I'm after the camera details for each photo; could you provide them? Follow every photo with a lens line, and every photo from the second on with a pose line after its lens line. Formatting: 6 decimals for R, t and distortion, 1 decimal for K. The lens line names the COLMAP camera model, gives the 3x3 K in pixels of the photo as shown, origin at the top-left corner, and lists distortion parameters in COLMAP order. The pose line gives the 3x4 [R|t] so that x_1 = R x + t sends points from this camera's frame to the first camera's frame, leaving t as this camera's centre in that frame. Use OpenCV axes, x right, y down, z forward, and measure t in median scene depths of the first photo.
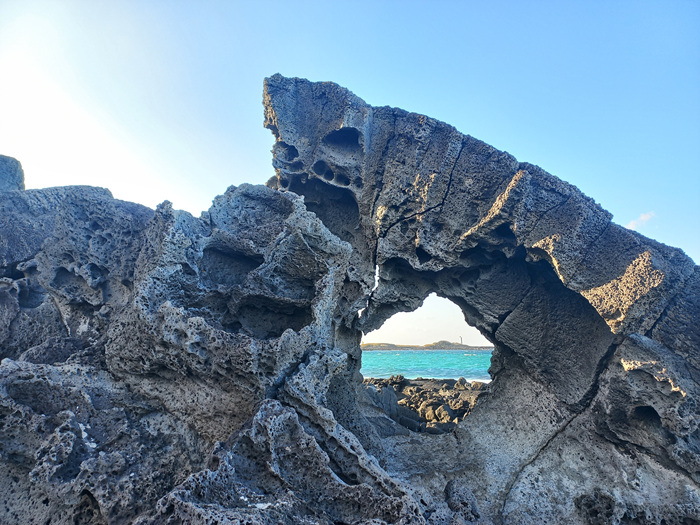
lens RADIAL K [[495.7, 0, 353.1], [0, 495.7, 272.7], [0, 0, 1]] dist [0.081628, -0.105704]
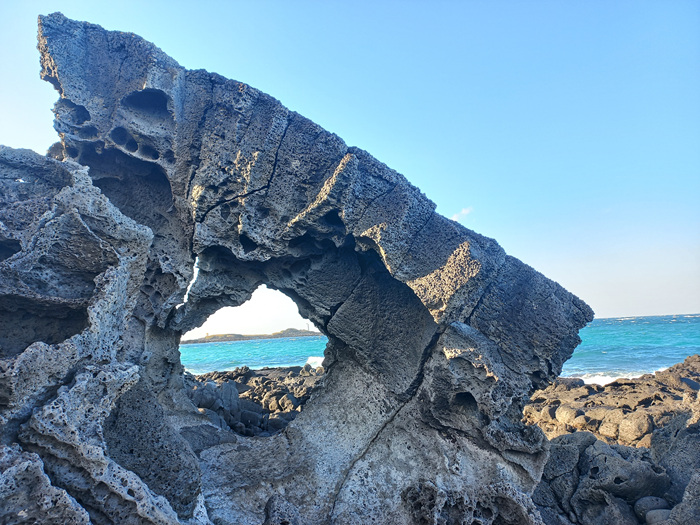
lens RADIAL K [[495.7, 0, 353.1], [0, 495.7, 272.7], [0, 0, 1]] dist [0.081628, -0.105704]
pose [[0.953904, -0.009568, 0.299958, 0.050461], [0.002525, 0.999712, 0.023857, -0.003151], [-0.300100, -0.022000, 0.953654, 0.085648]]
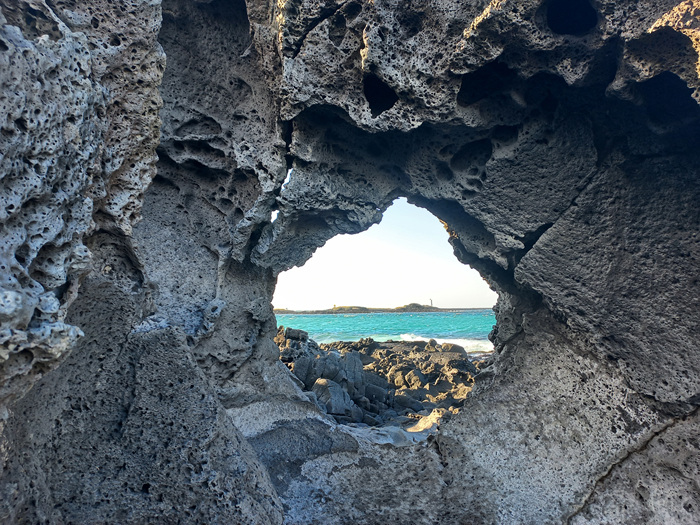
lens RADIAL K [[495.7, 0, 353.1], [0, 495.7, 272.7], [0, 0, 1]] dist [0.081628, -0.105704]
pose [[0.998373, -0.005930, 0.056707, 0.085872], [0.001770, 0.997321, 0.073128, 0.090749], [-0.056989, -0.072909, 0.995709, 0.503882]]
